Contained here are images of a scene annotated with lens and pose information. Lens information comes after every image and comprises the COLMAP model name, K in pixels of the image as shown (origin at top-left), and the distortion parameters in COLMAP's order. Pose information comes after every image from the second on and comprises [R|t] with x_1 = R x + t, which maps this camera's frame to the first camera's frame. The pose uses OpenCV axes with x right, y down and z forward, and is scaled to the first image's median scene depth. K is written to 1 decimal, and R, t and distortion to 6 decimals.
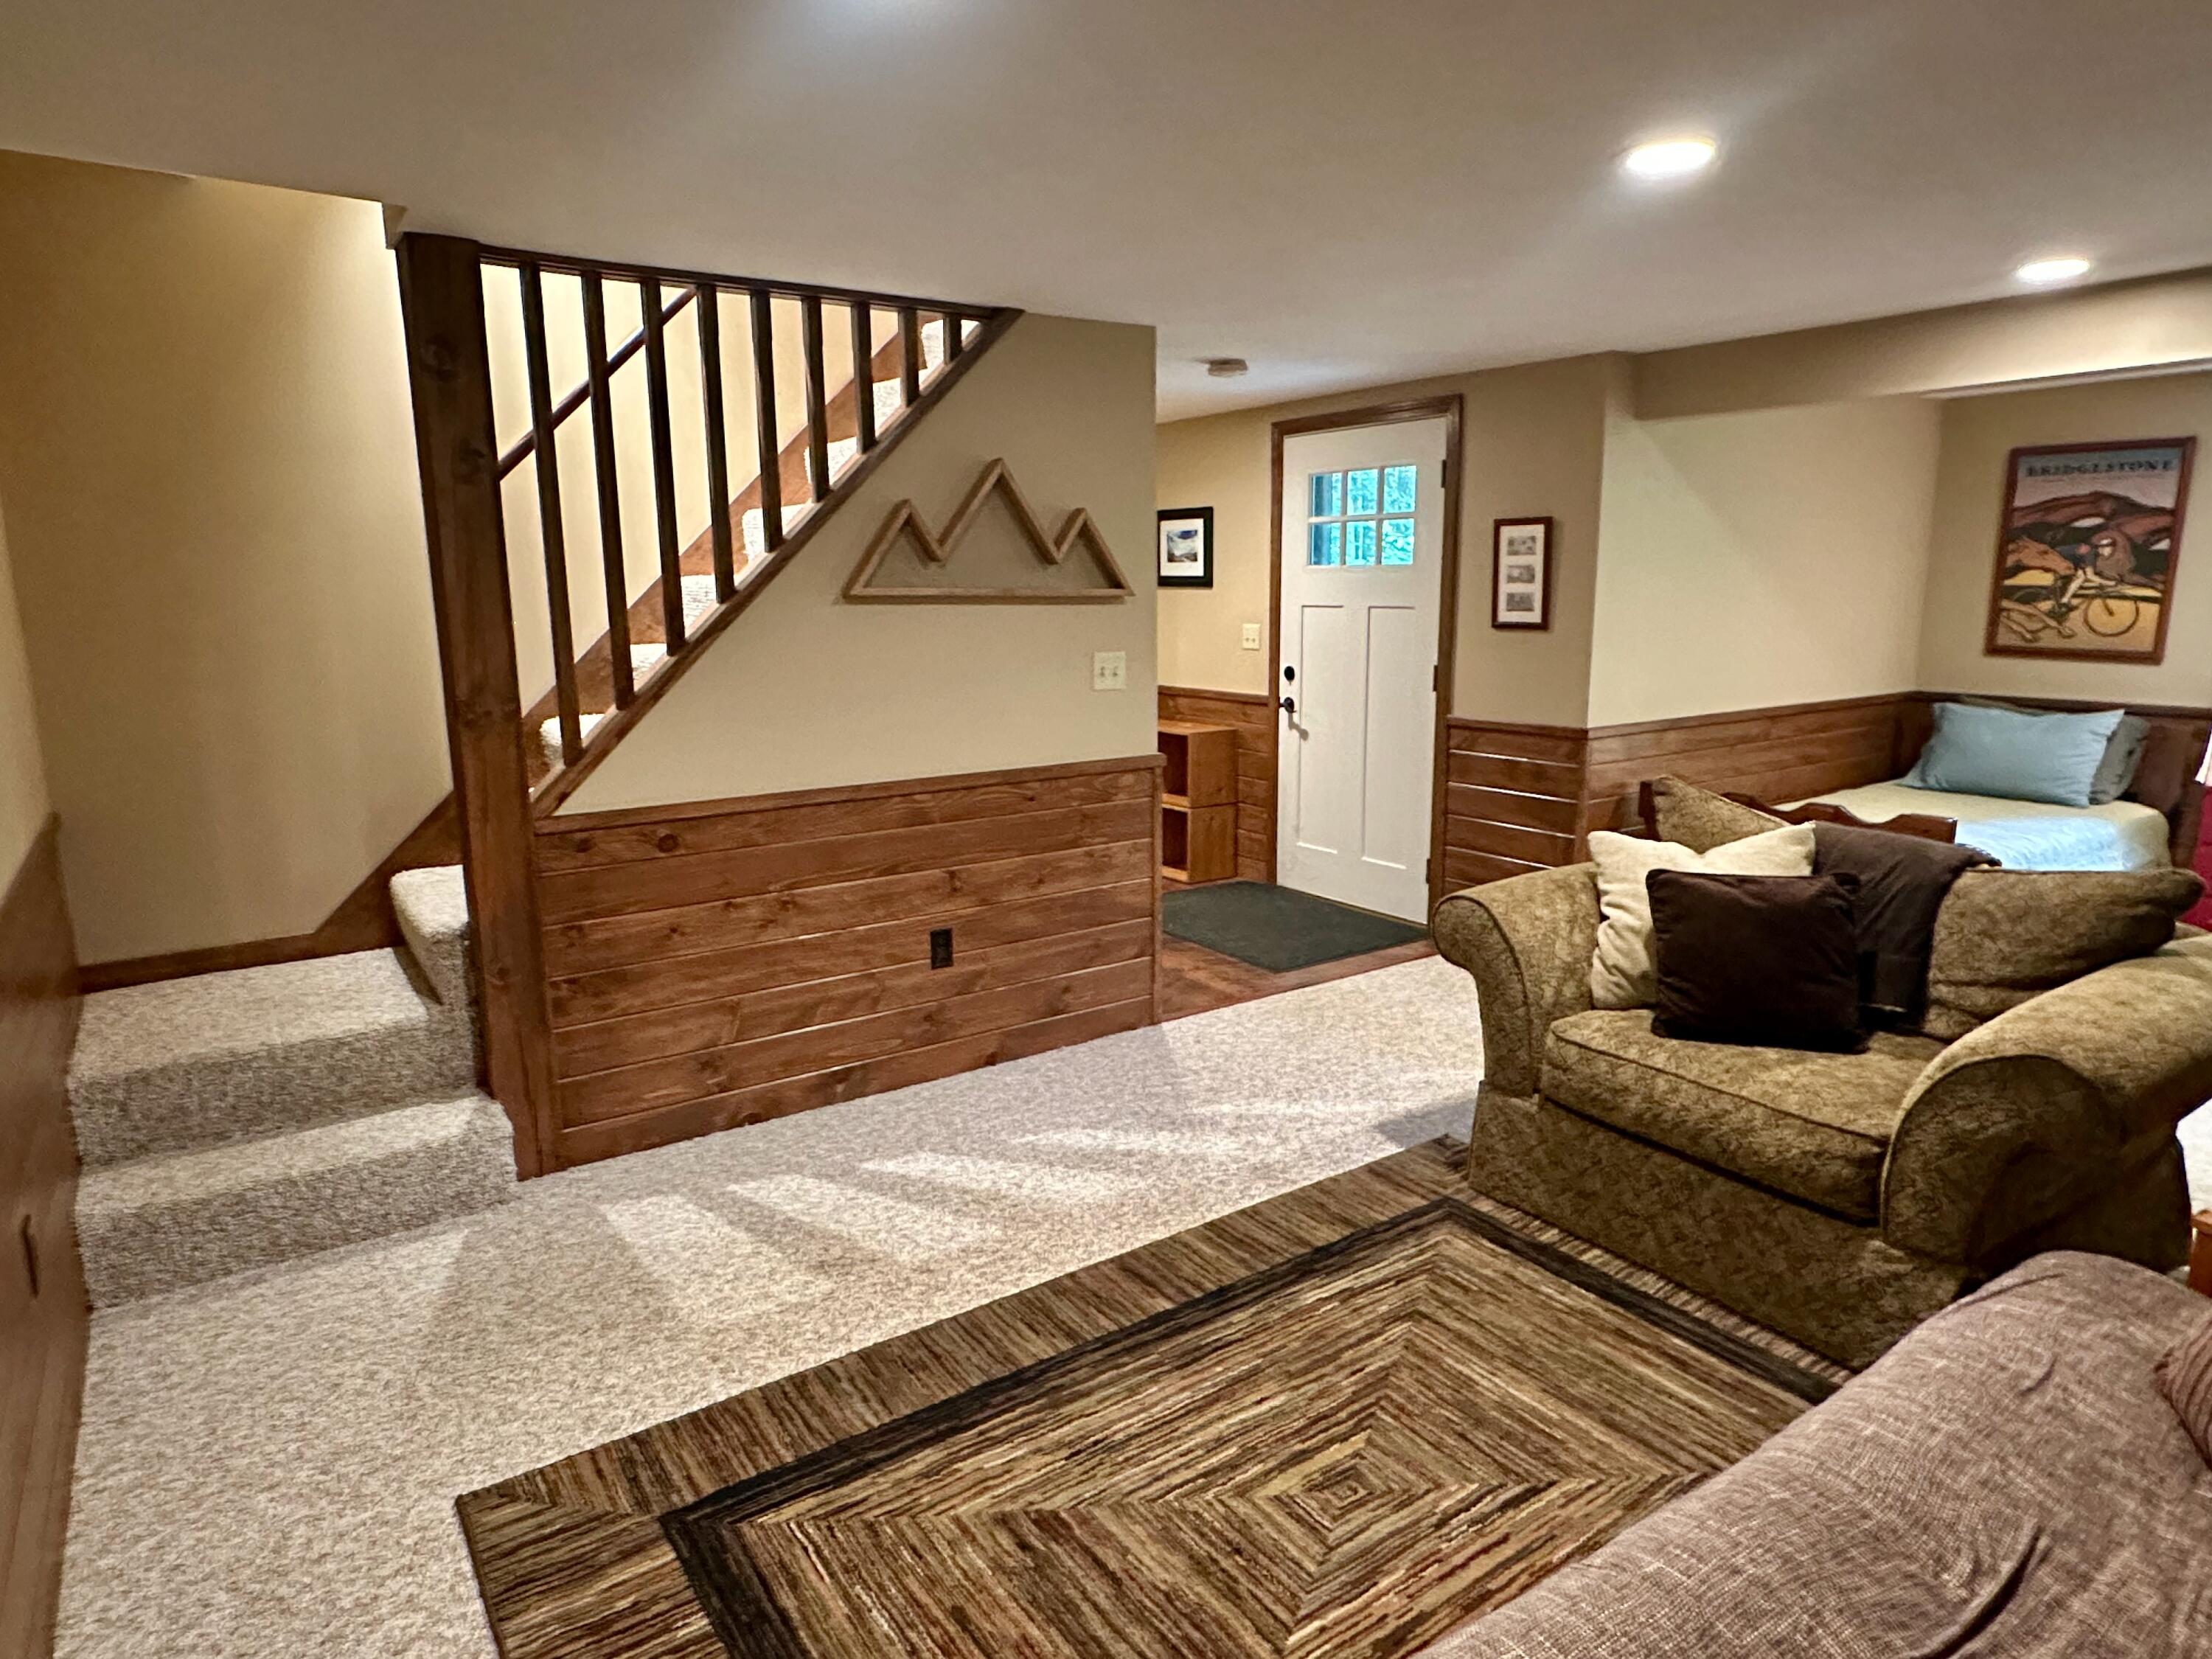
lens RADIAL K [[1302.2, 0, 1103.7], [0, 1302.2, 834.8], [0, 0, 1]] dist [-0.006126, -0.001426]
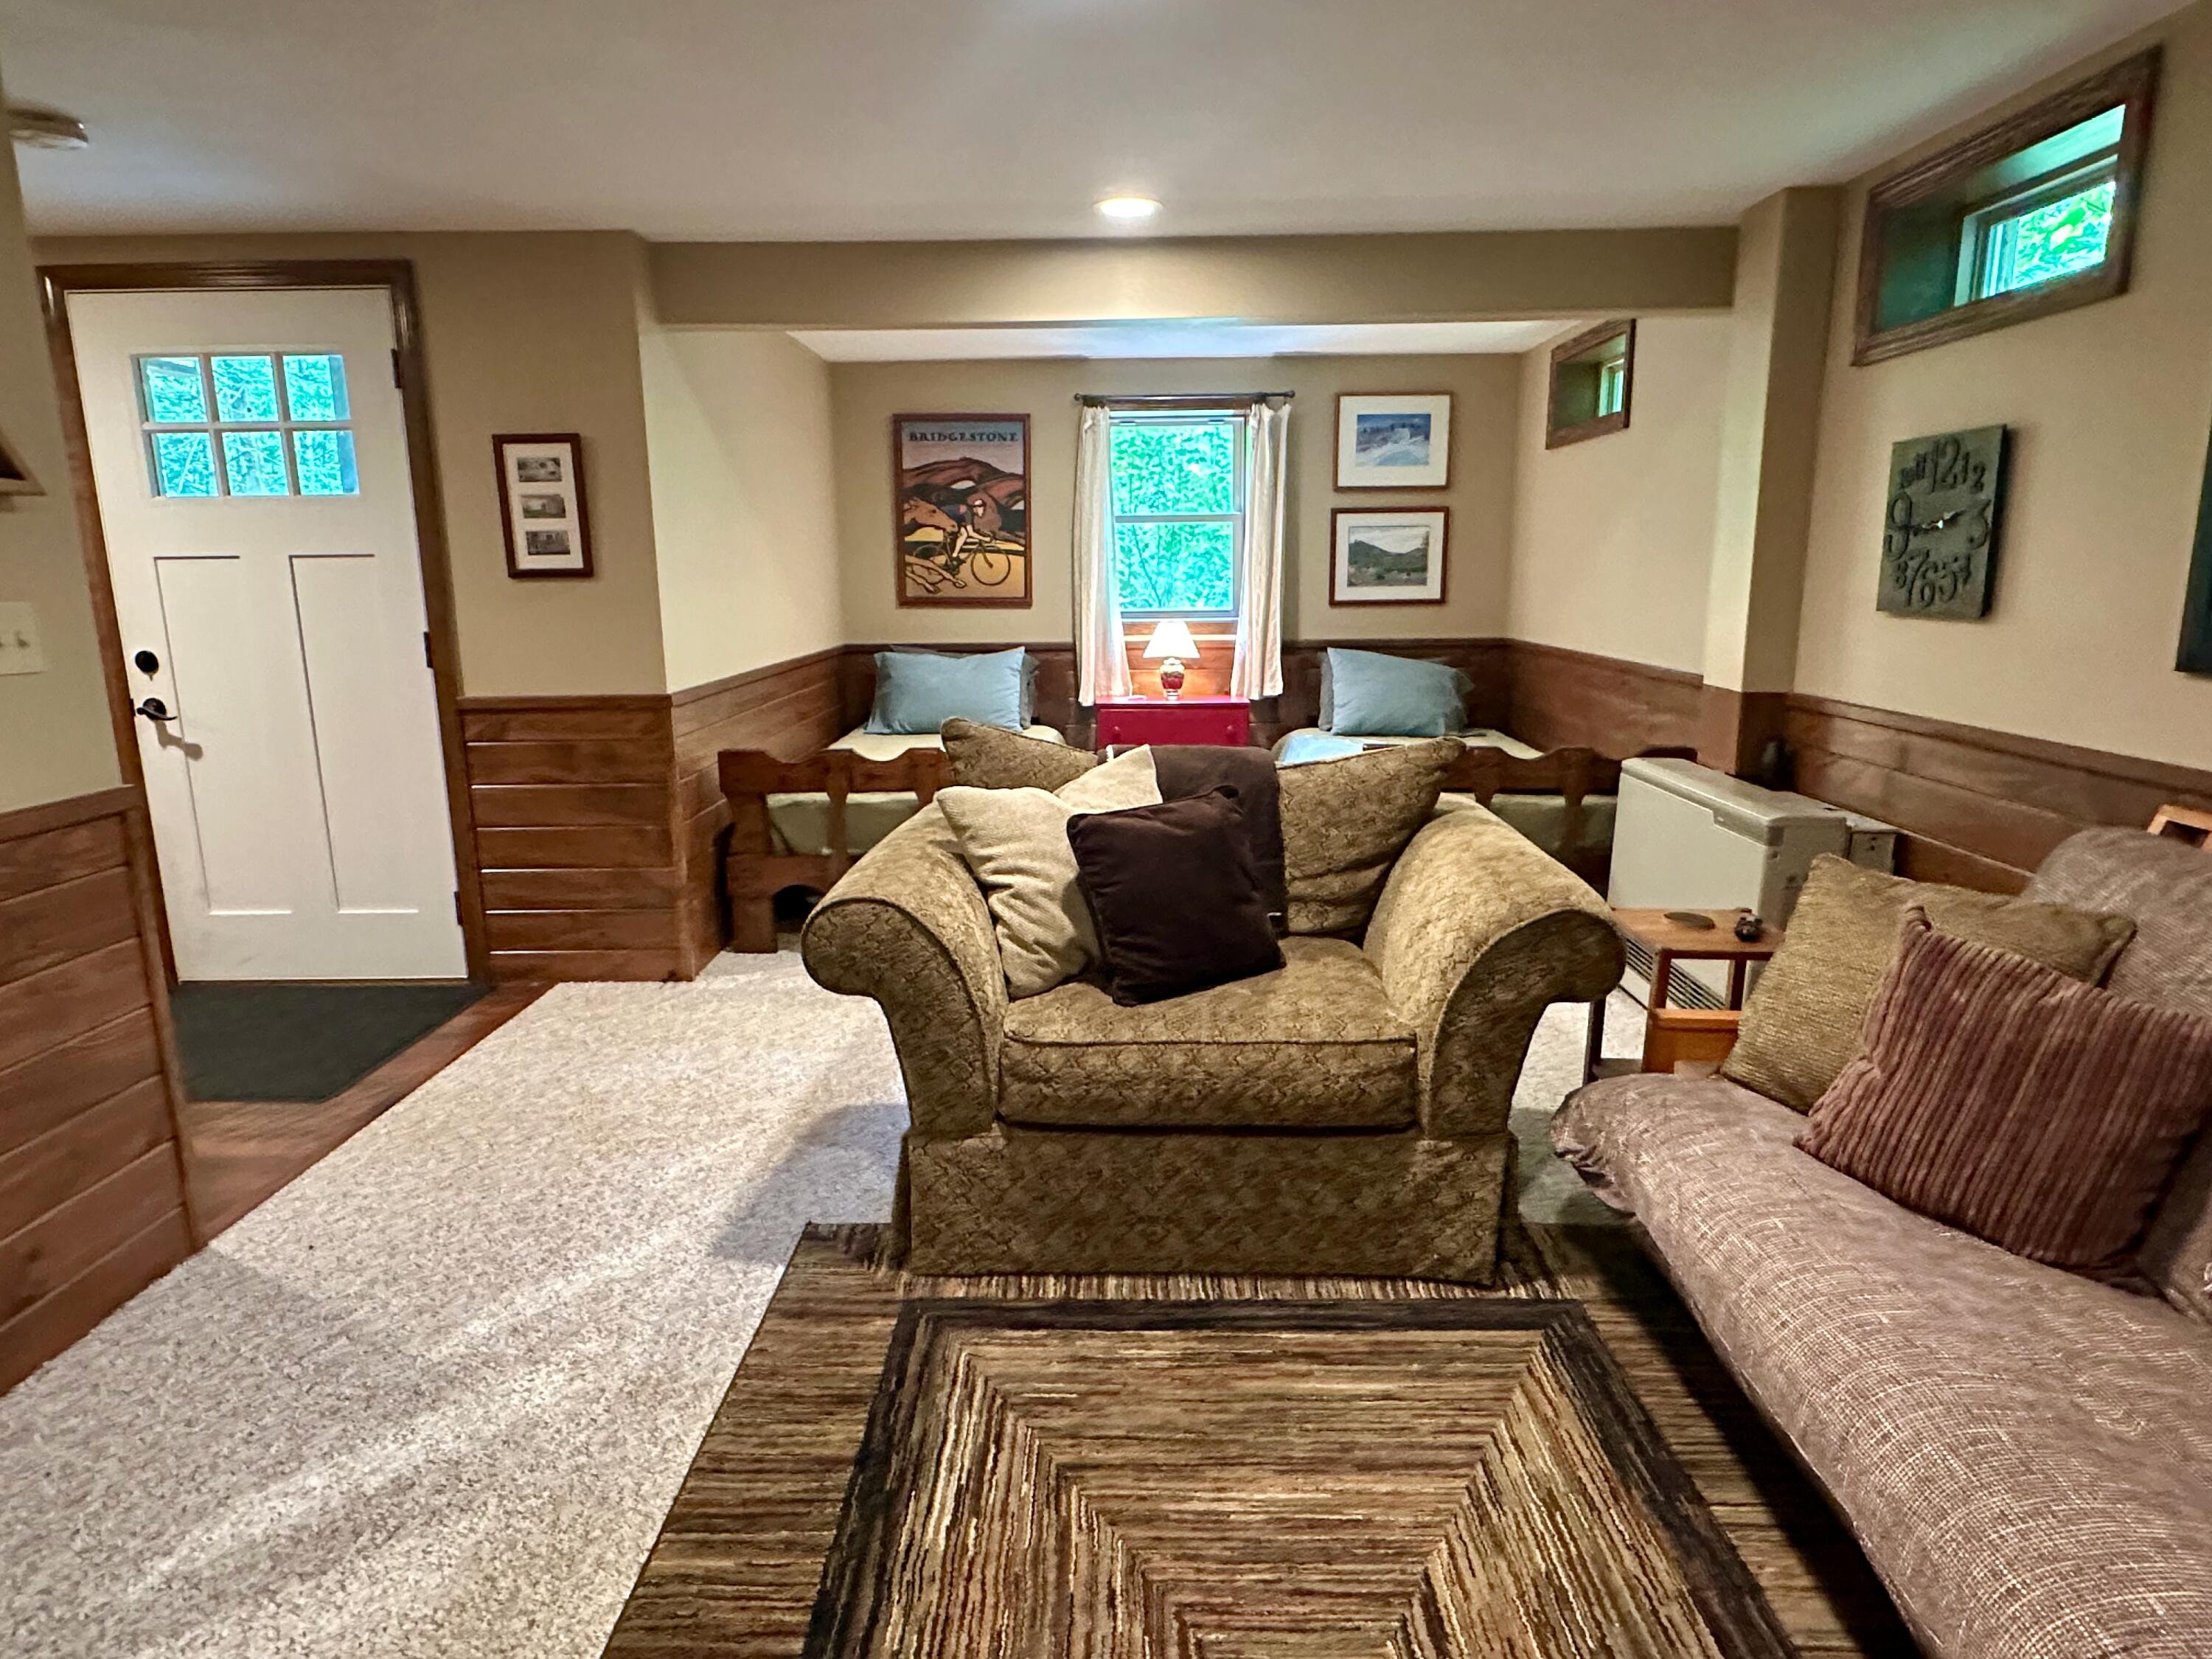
lens RADIAL K [[1302.2, 0, 1106.8], [0, 1302.2, 834.3], [0, 0, 1]] dist [-0.006126, -0.001426]
pose [[0.582312, -0.162482, 0.796563, -0.139948], [0.162892, 0.983273, 0.081487, -0.015913], [-0.796479, 0.082303, 0.599039, 0.286052]]
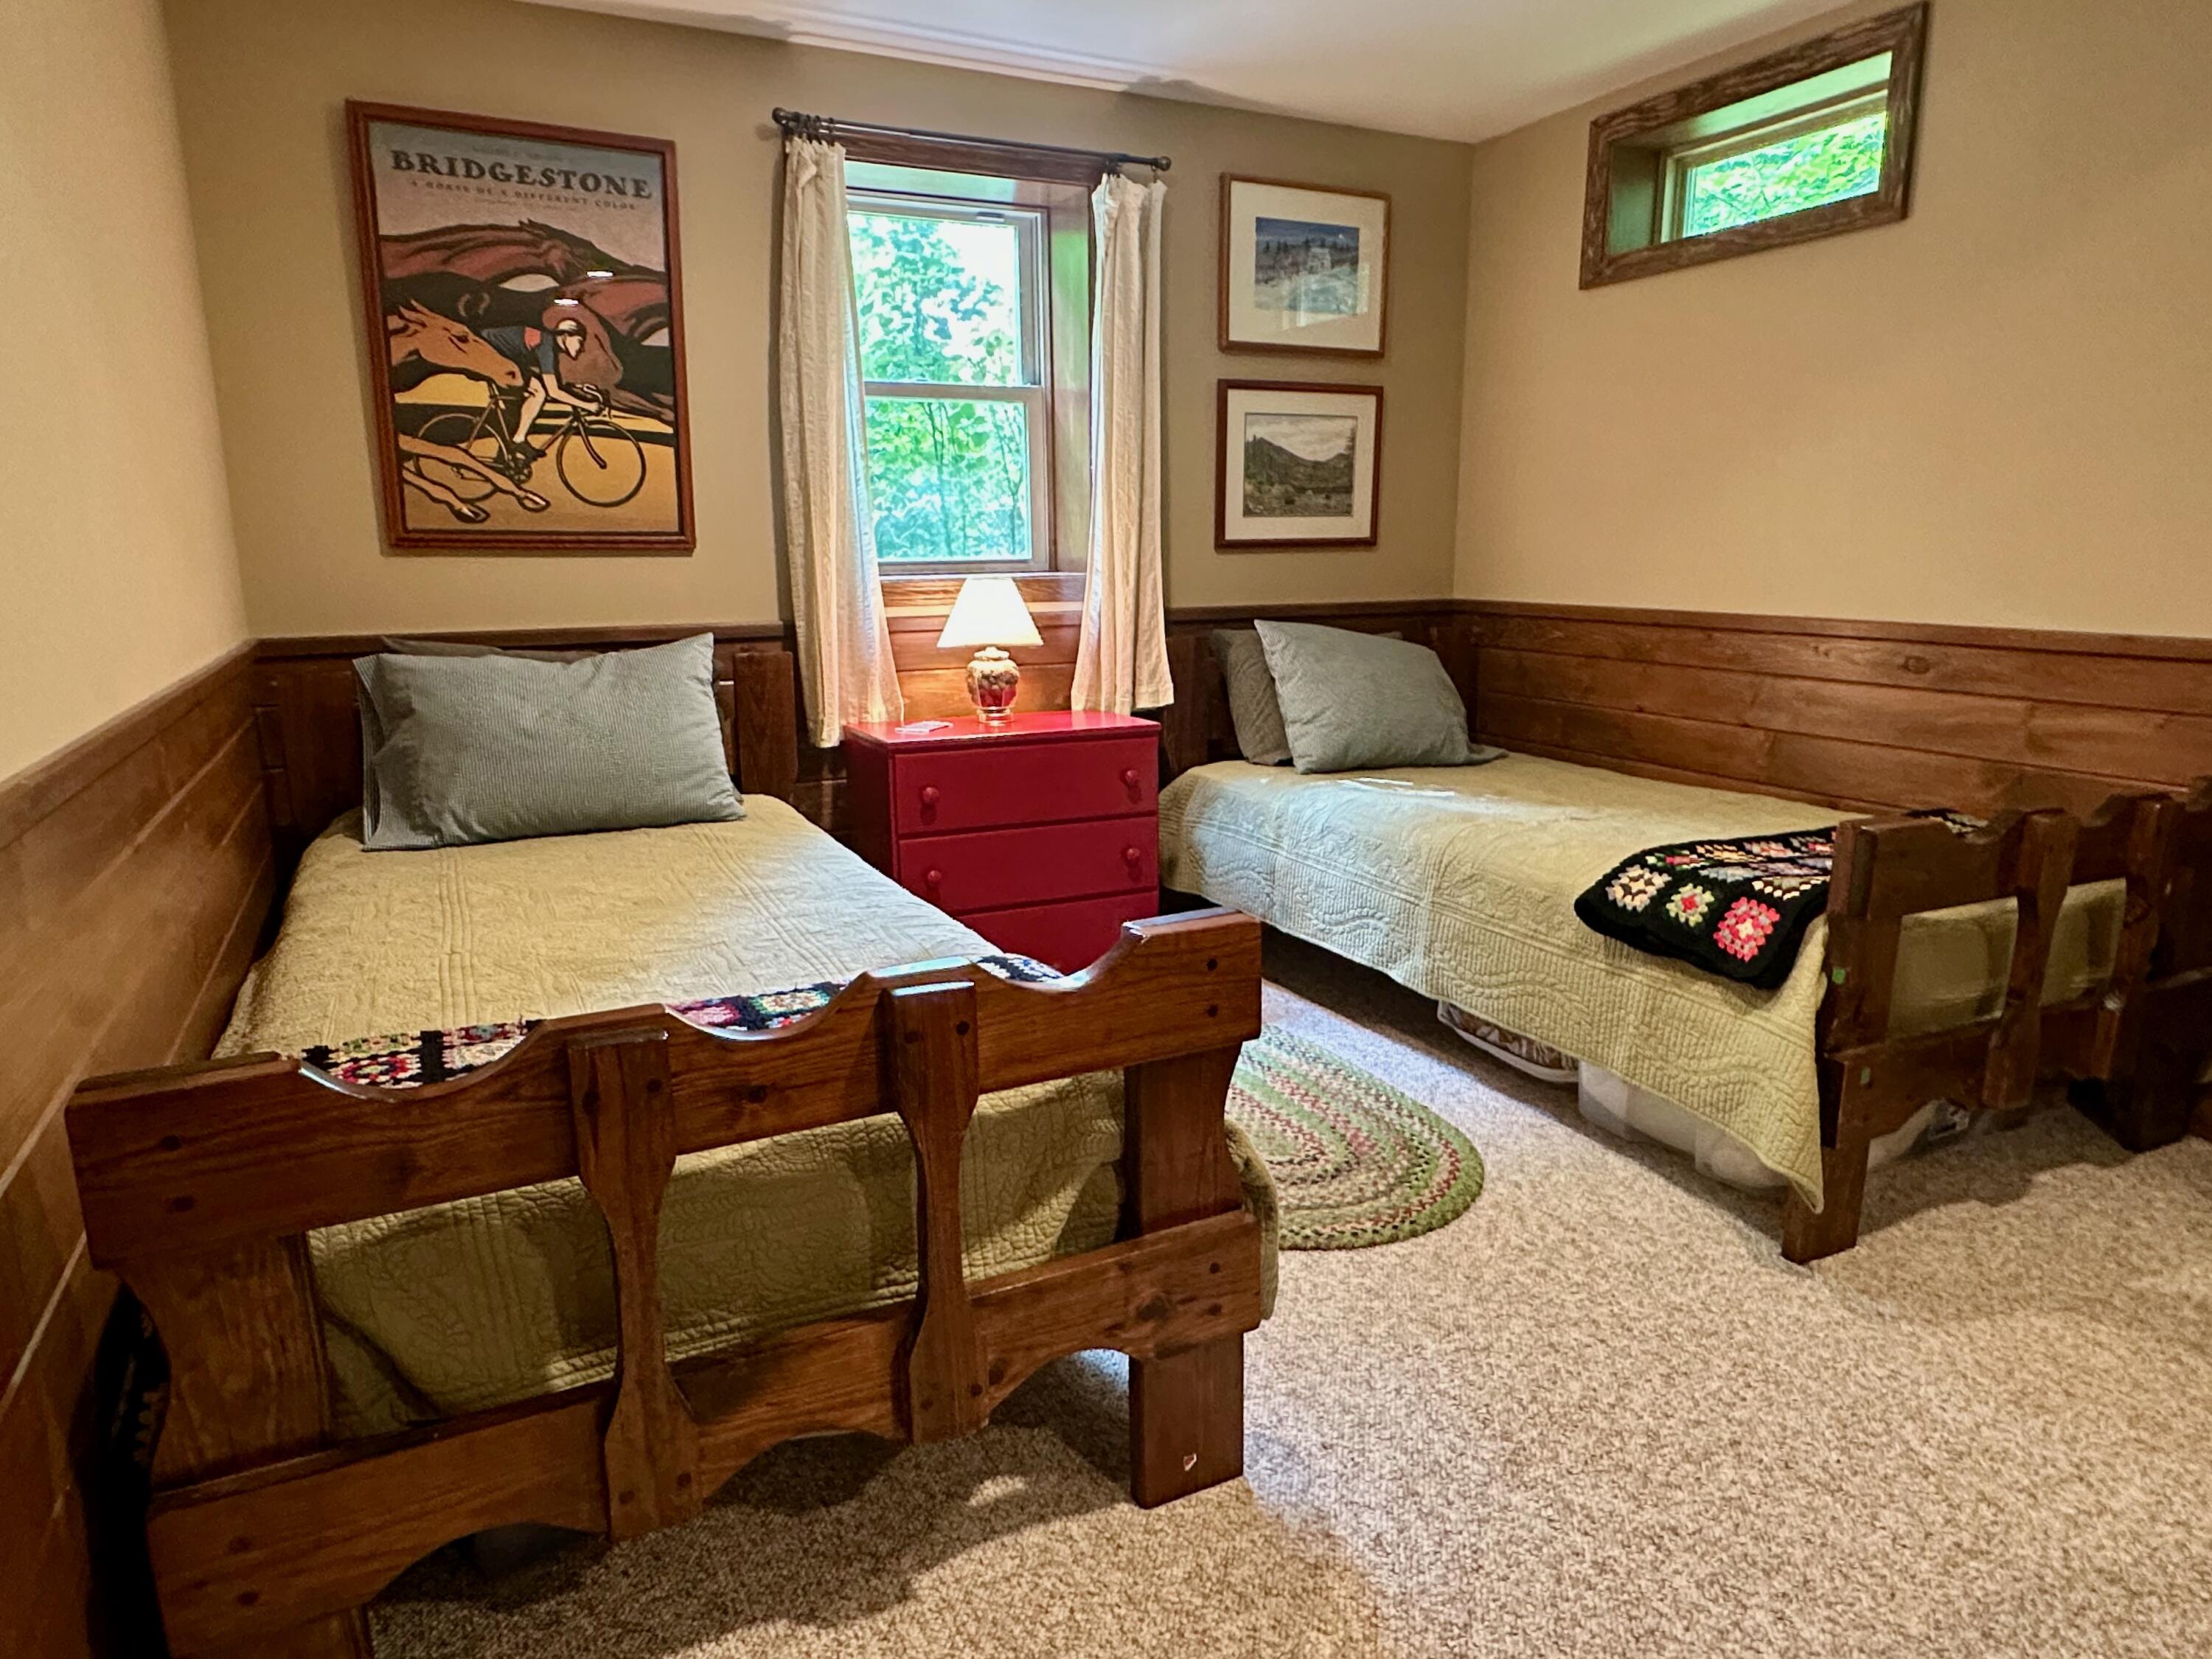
lens RADIAL K [[1393.8, 0, 1112.1], [0, 1393.8, 835.9], [0, 0, 1]] dist [-0.001112, 0.001979]
pose [[0.154151, -0.196402, 0.968330, 0.248516], [0.199999, 0.965959, 0.164083, -0.084971], [-0.967594, 0.168371, 0.188184, 0.822944]]
